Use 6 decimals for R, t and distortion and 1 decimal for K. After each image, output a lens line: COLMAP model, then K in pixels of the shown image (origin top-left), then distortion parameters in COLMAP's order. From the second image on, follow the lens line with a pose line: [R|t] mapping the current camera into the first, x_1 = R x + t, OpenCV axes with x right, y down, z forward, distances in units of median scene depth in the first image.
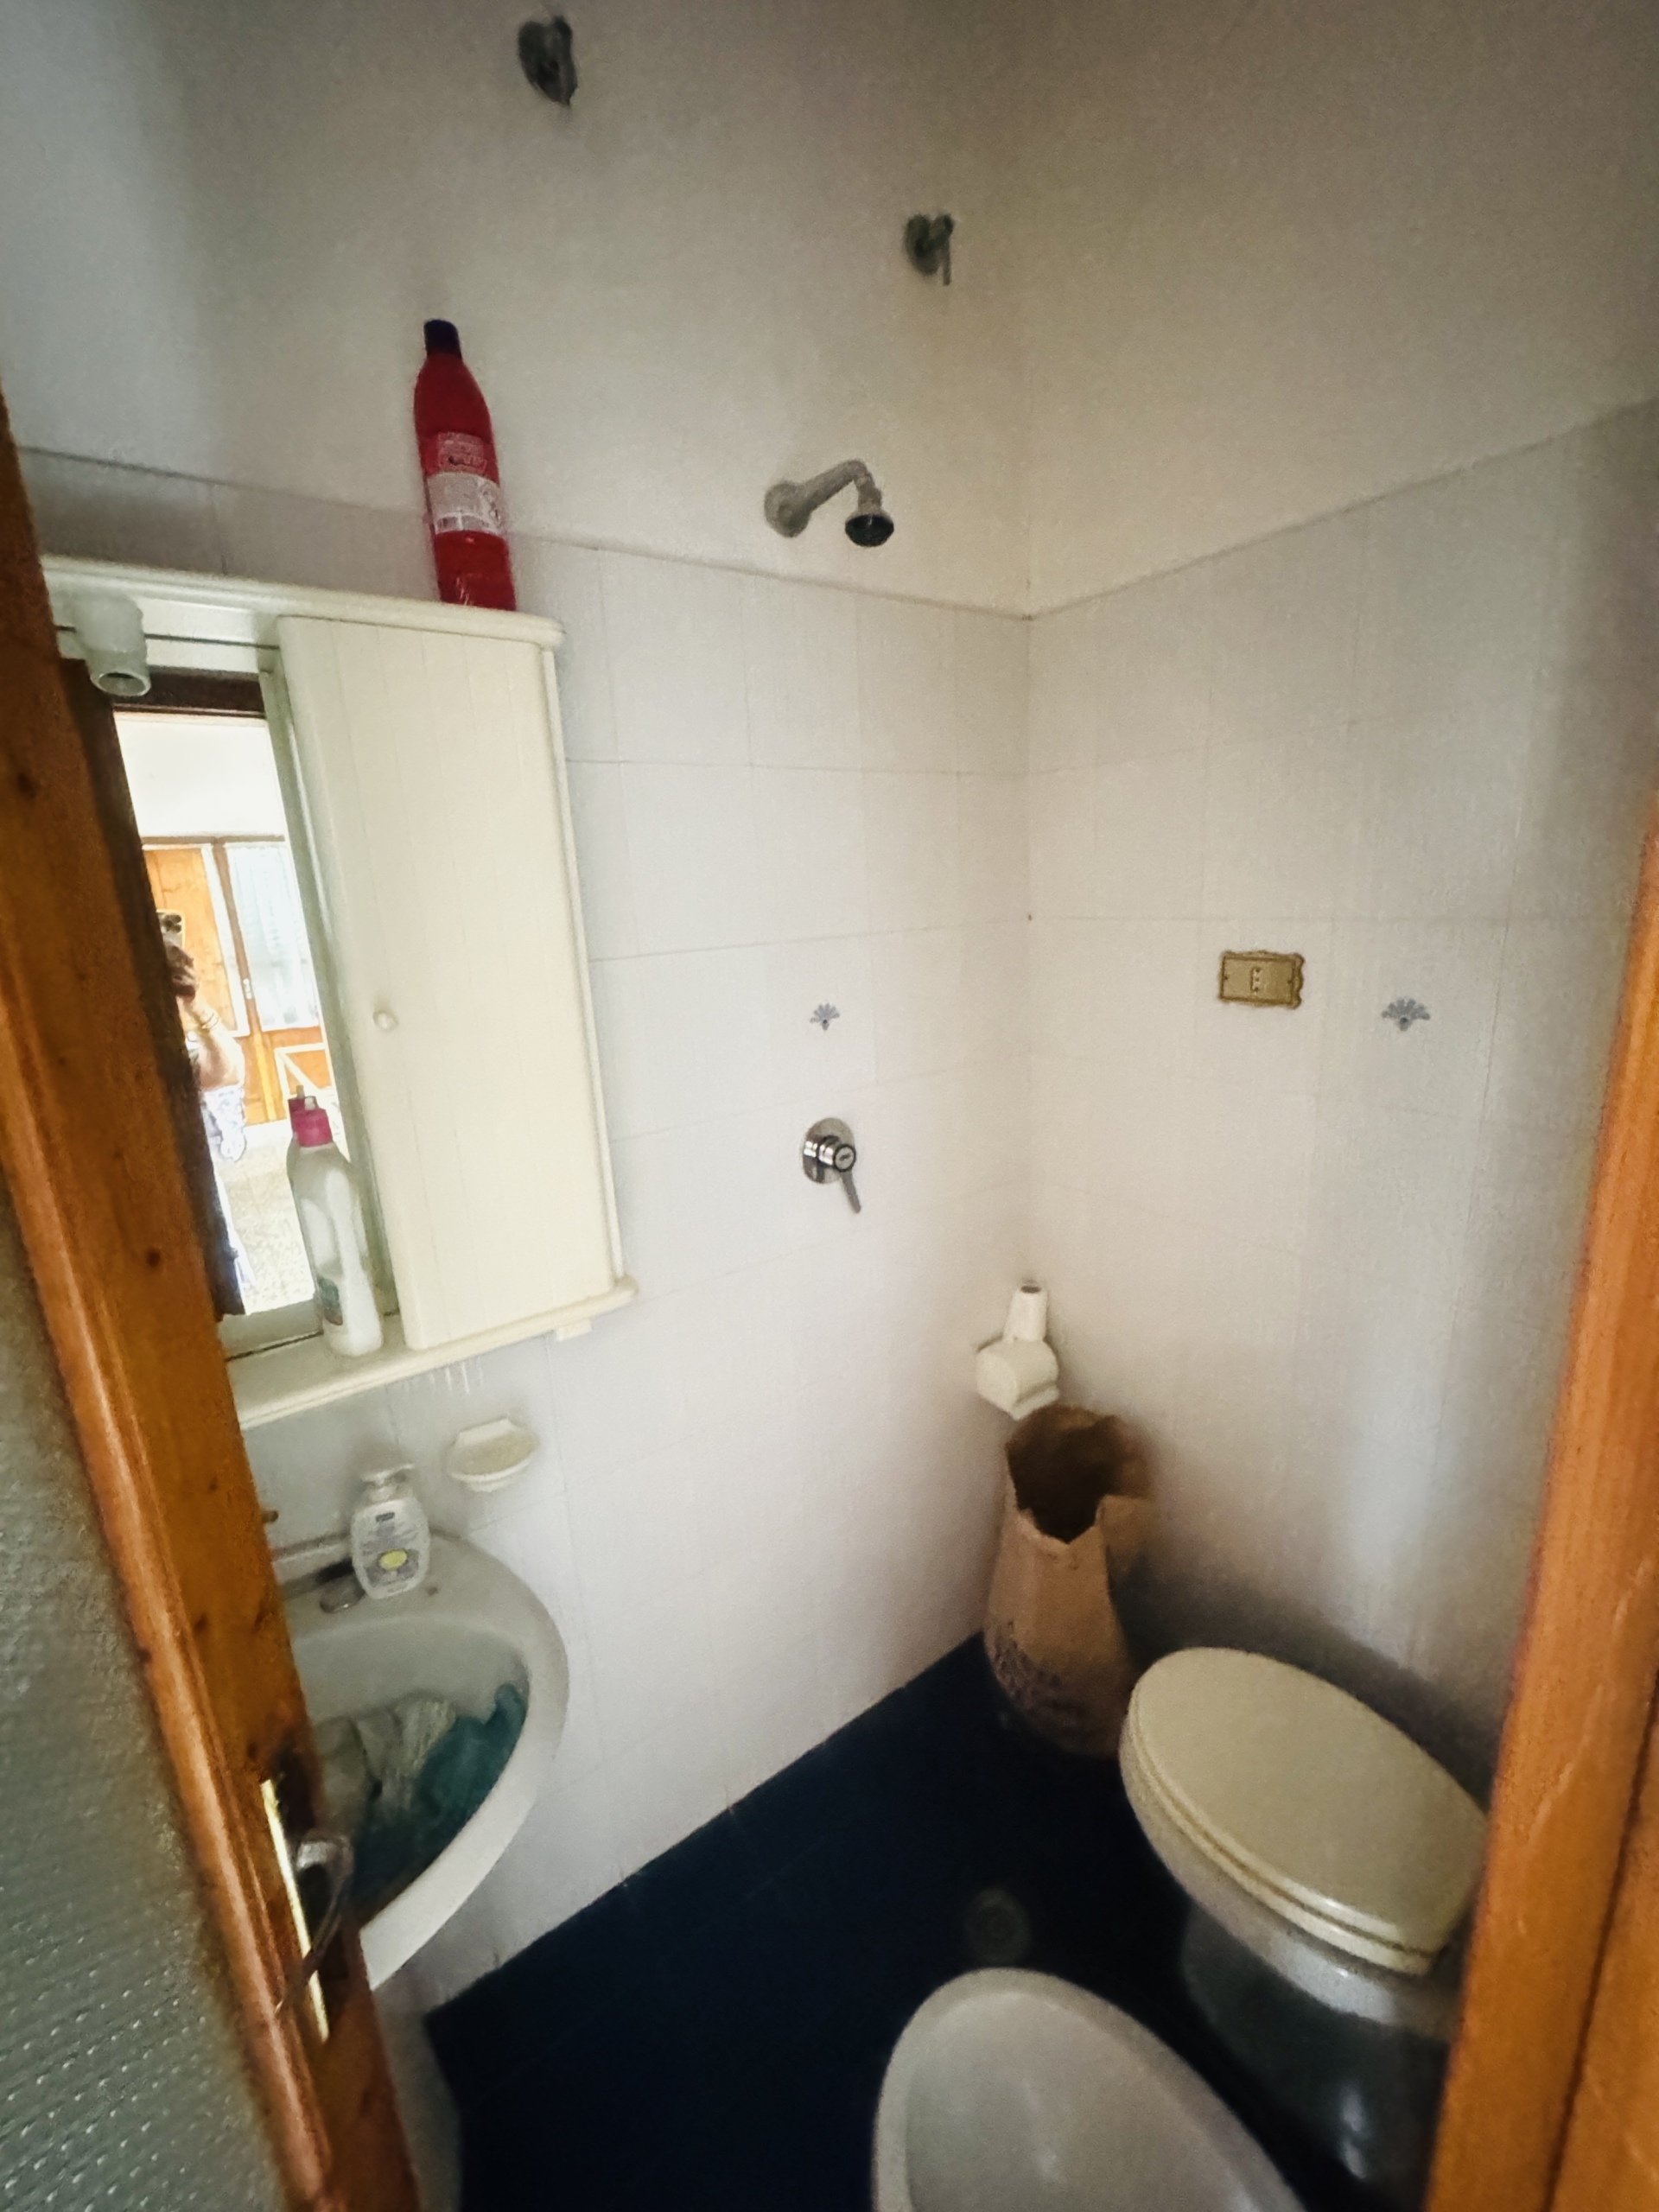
lens RADIAL K [[886.4, 0, 833.1], [0, 886.4, 1104.6], [0, 0, 1]] dist [-0.002987, 0.000546]
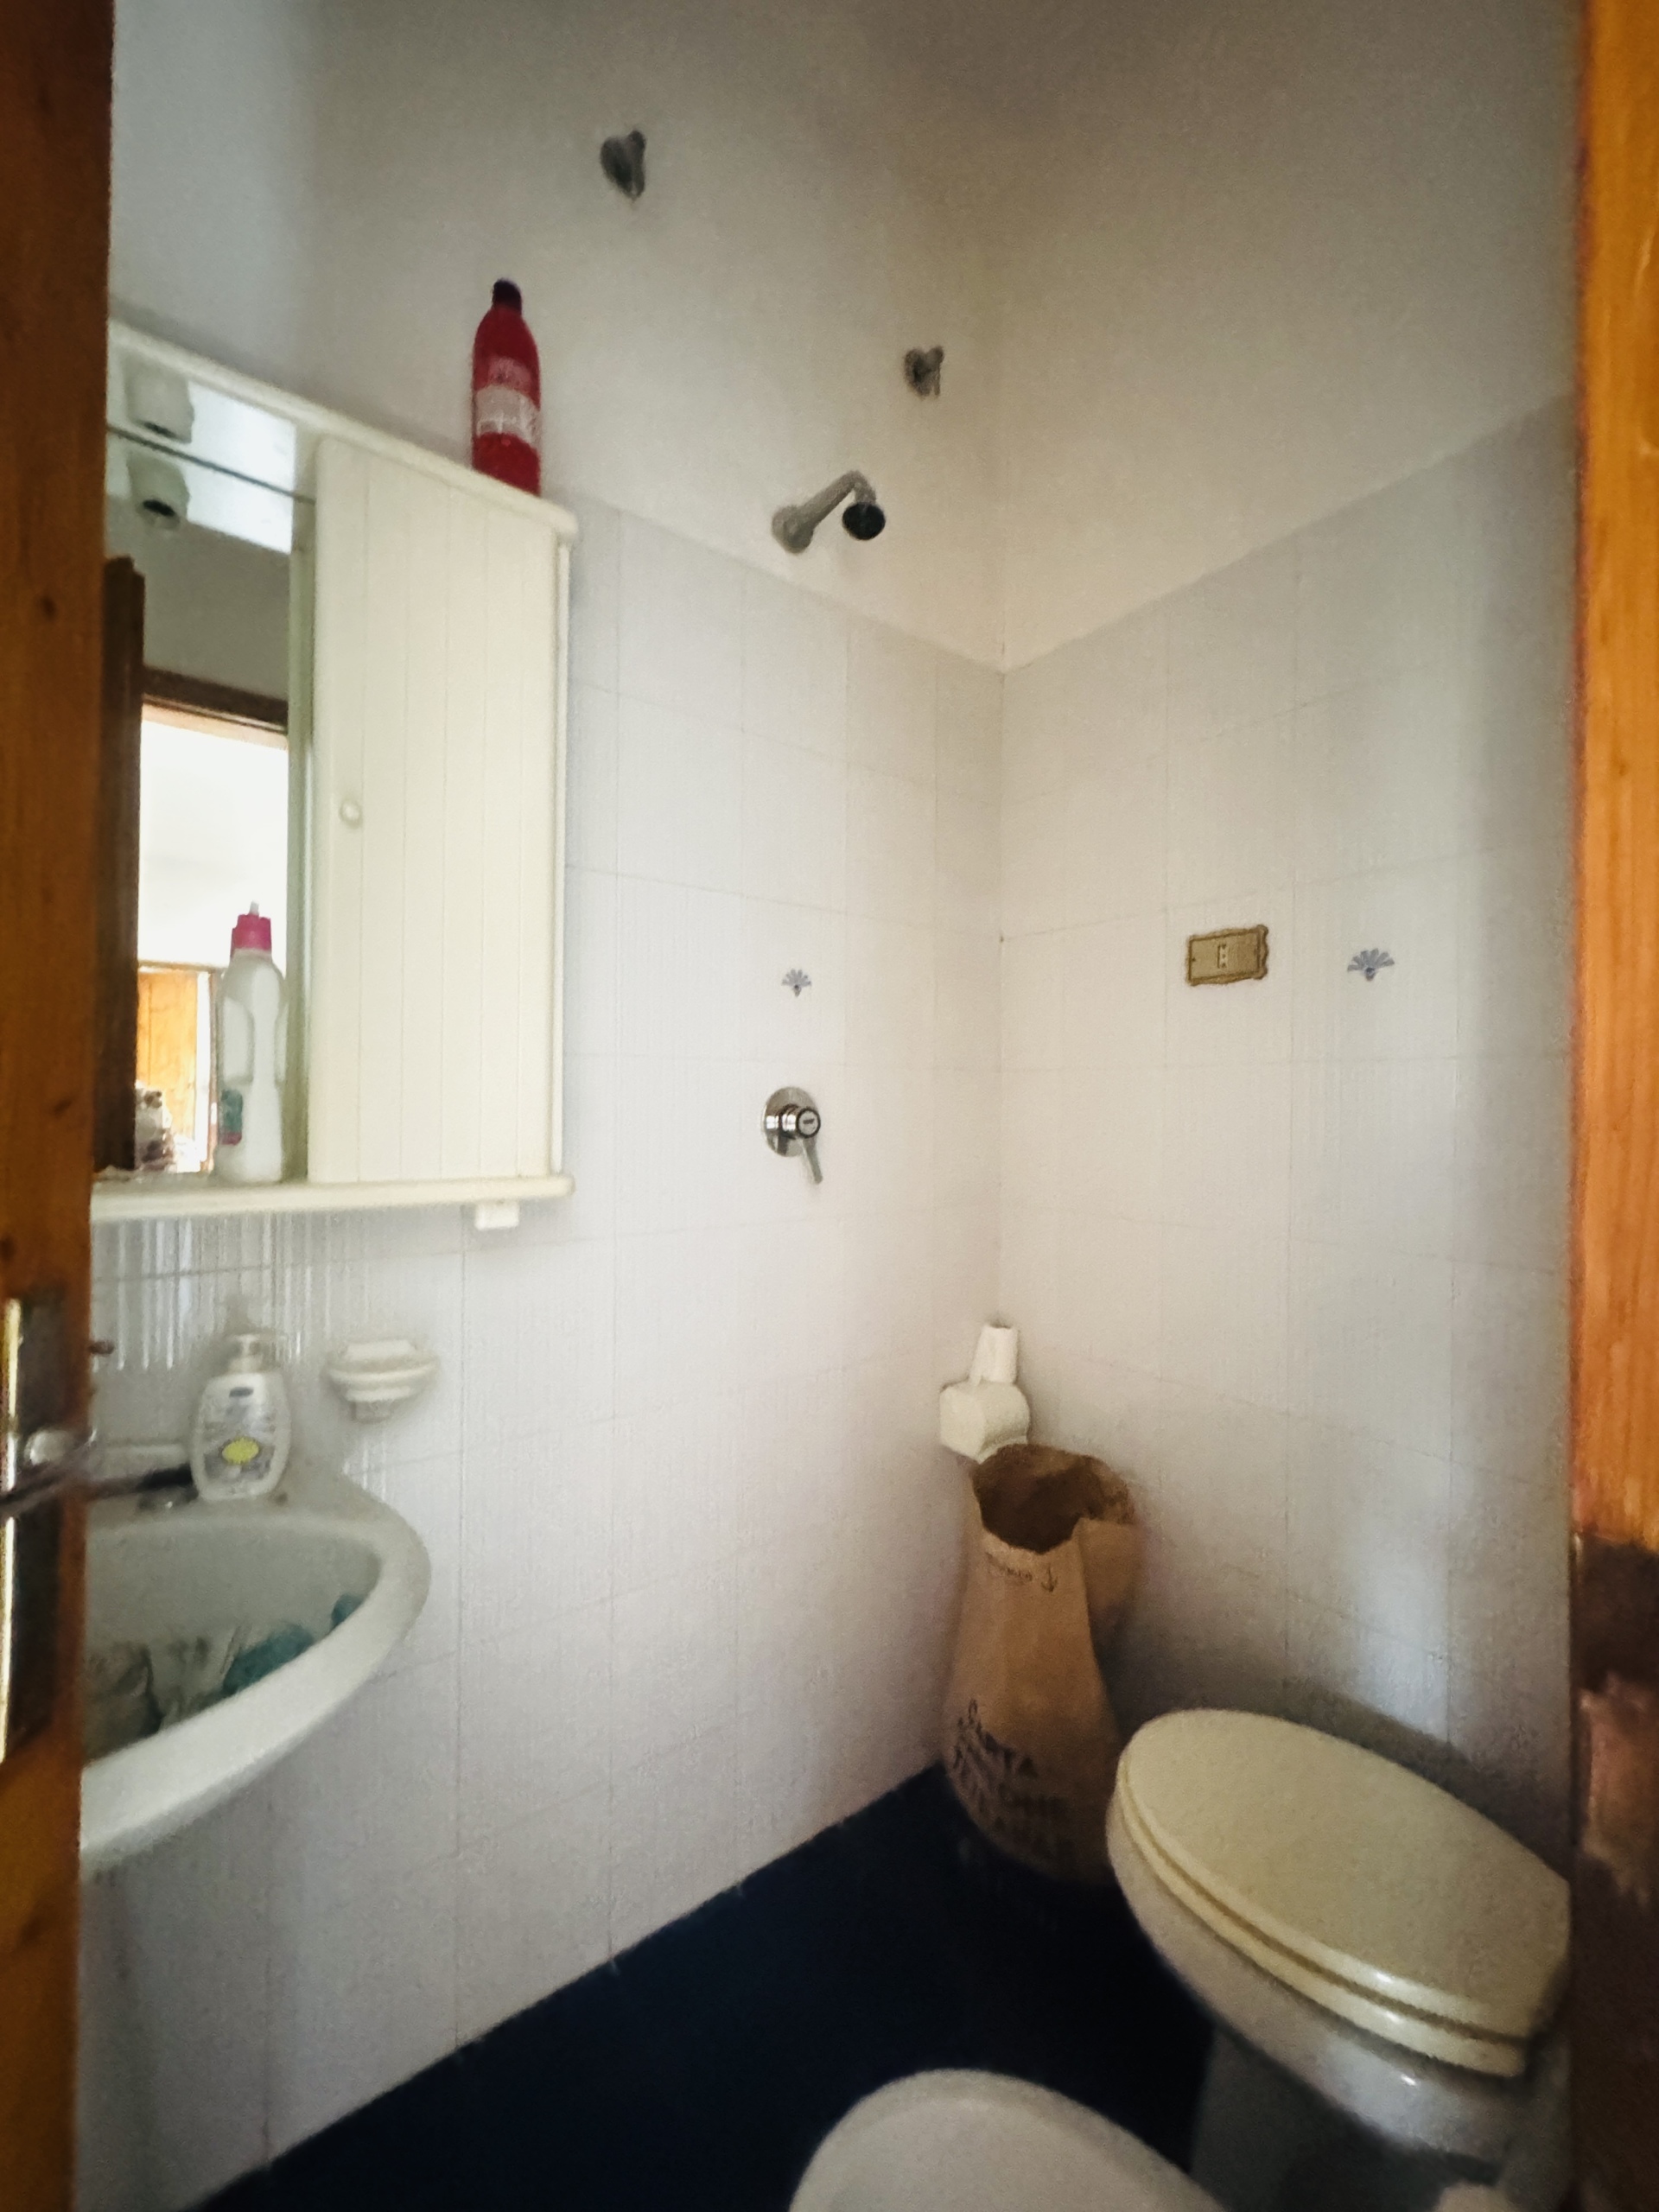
lens RADIAL K [[882.0, 0, 834.2], [0, 882.0, 1105.9], [0, 0, 1]] dist [-0.002026, 0.000024]
pose [[0.997821, 0.060534, 0.026249, 0.015992], [-0.052496, 0.969369, -0.239931, 0.297901], [-0.039969, 0.238030, 0.970435, 0.076135]]
